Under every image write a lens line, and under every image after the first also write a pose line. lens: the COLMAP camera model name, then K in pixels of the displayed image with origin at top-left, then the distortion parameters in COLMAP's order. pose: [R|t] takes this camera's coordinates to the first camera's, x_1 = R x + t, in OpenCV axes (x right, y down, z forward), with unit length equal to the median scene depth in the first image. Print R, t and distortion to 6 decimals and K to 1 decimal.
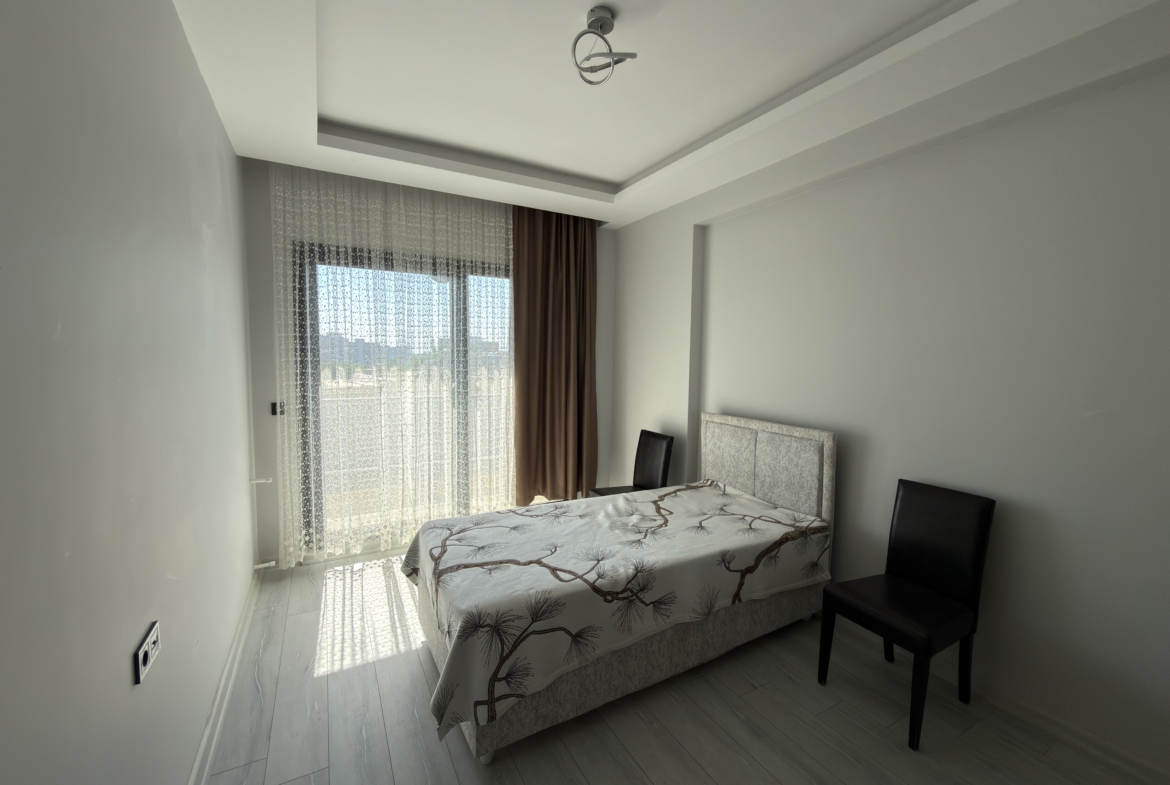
lens RADIAL K [[463.6, 0, 586.8], [0, 463.6, 392.1], [0, 0, 1]] dist [-0.000169, -0.000145]
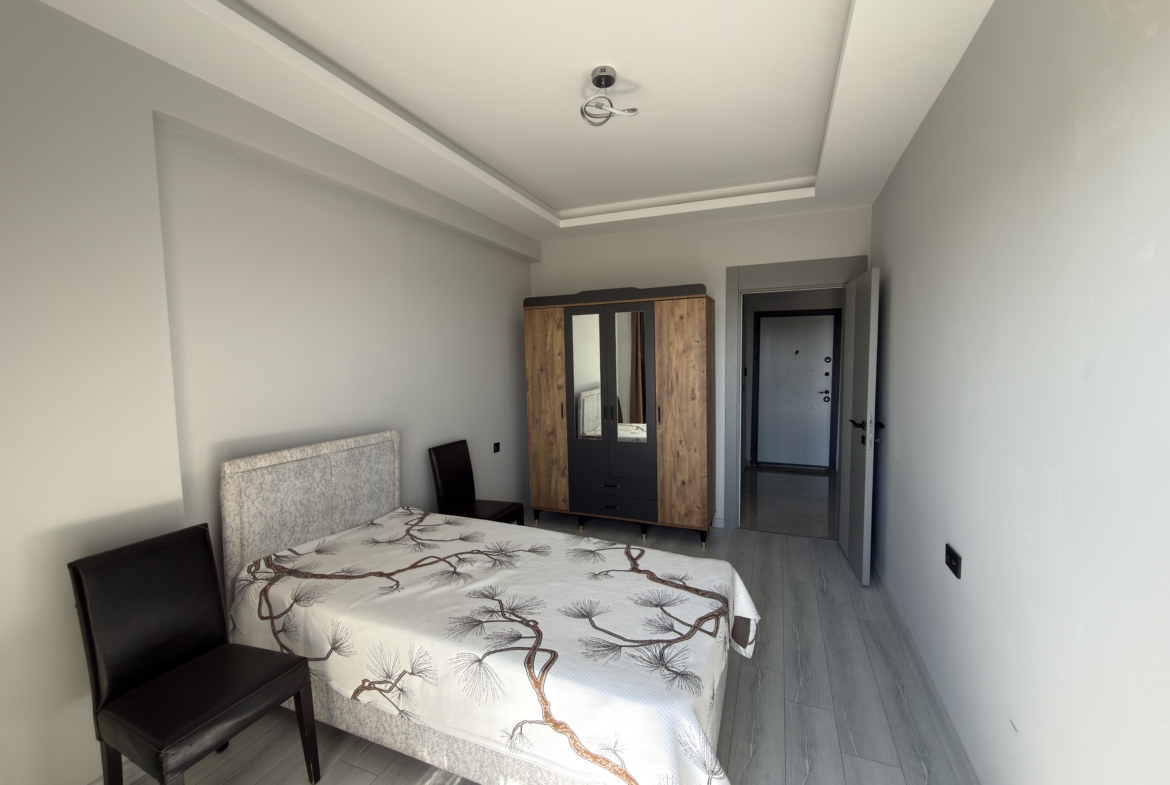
lens RADIAL K [[463.6, 0, 586.8], [0, 463.6, 392.1], [0, 0, 1]] dist [-0.000169, -0.000145]
pose [[-0.609848, -0.060082, 0.790238, -0.621656], [0.067402, 0.989577, 0.127253, -0.112100], [-0.789647, 0.130869, -0.599442, 1.250964]]
